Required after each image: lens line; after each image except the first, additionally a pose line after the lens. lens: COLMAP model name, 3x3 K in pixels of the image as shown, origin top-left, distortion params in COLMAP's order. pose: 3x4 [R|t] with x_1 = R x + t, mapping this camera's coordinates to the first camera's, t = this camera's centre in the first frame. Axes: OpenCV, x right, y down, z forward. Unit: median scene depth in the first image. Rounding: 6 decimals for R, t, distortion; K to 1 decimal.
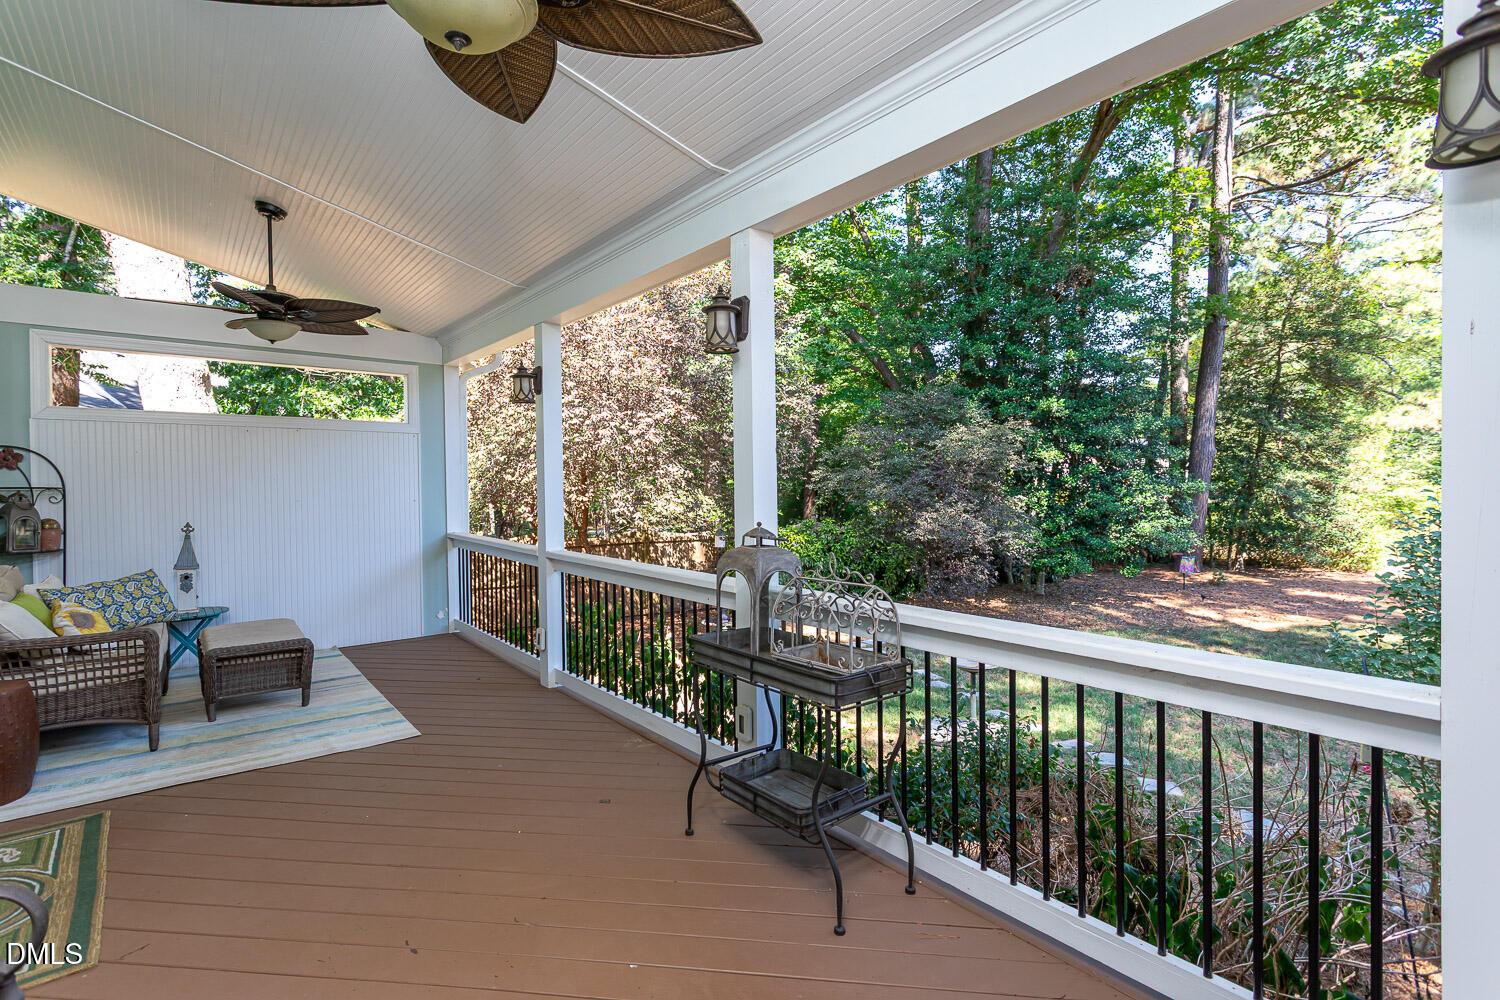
lens RADIAL K [[704.5, 0, 740.9], [0, 704.5, 495.3], [0, 0, 1]] dist [-0.000577, 0.000473]
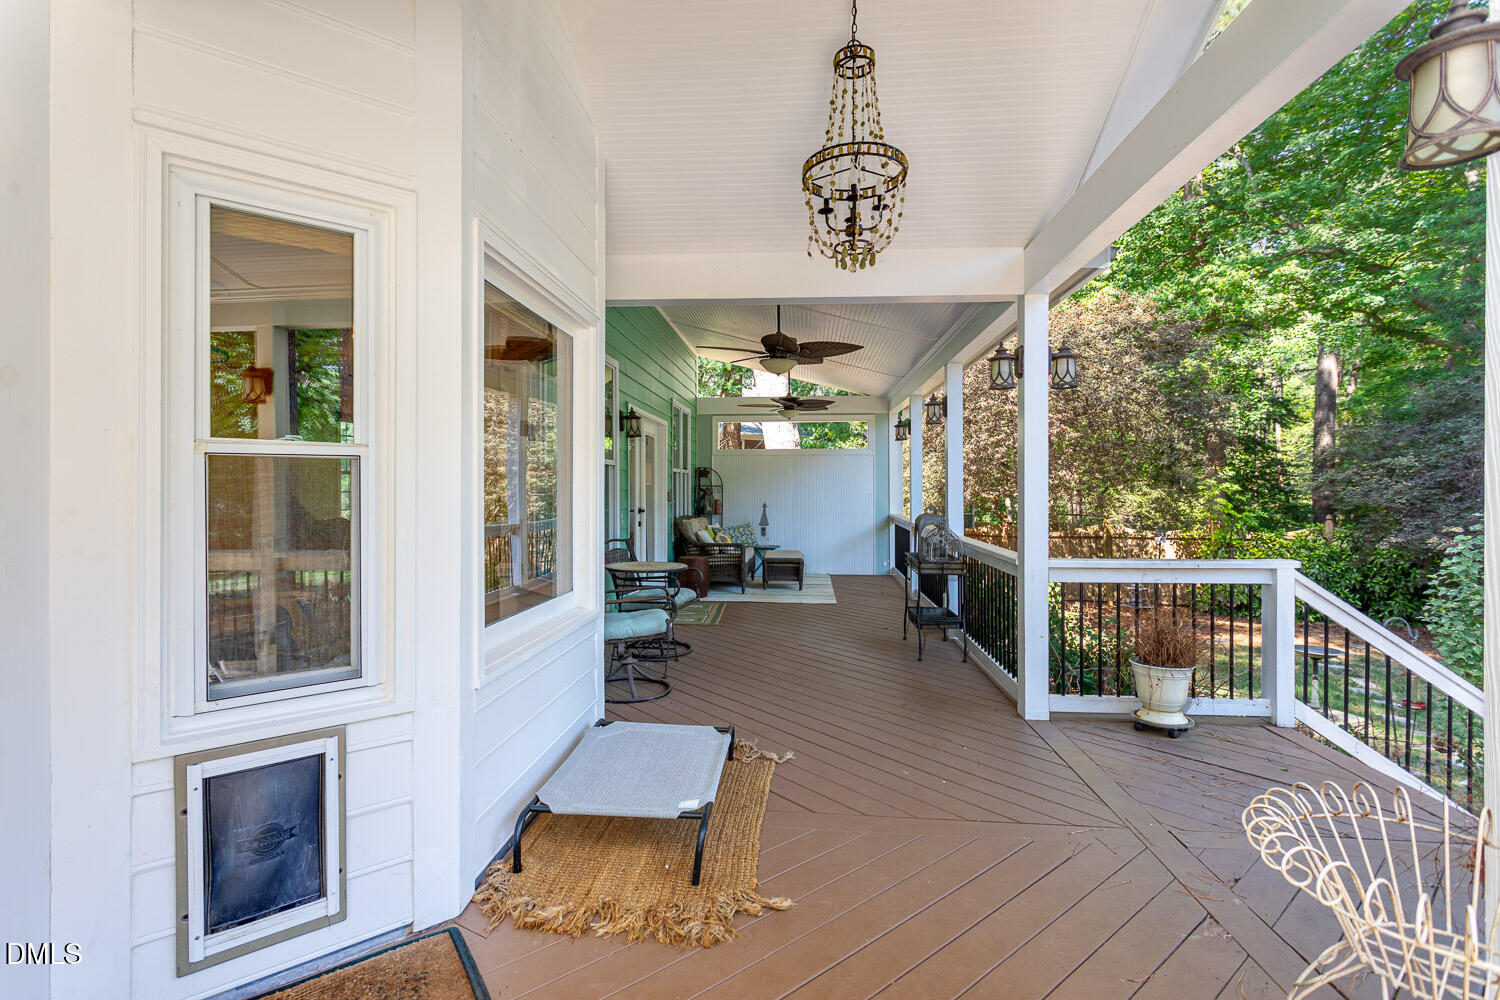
lens RADIAL K [[704.5, 0, 740.9], [0, 704.5, 495.3], [0, 0, 1]] dist [-0.000577, 0.000473]
pose [[0.706920, 0.001214, -0.707292, 0.682899], [-0.007317, 0.999958, -0.005597, 0.025286], [0.707256, 0.009132, 0.706899, -0.568002]]
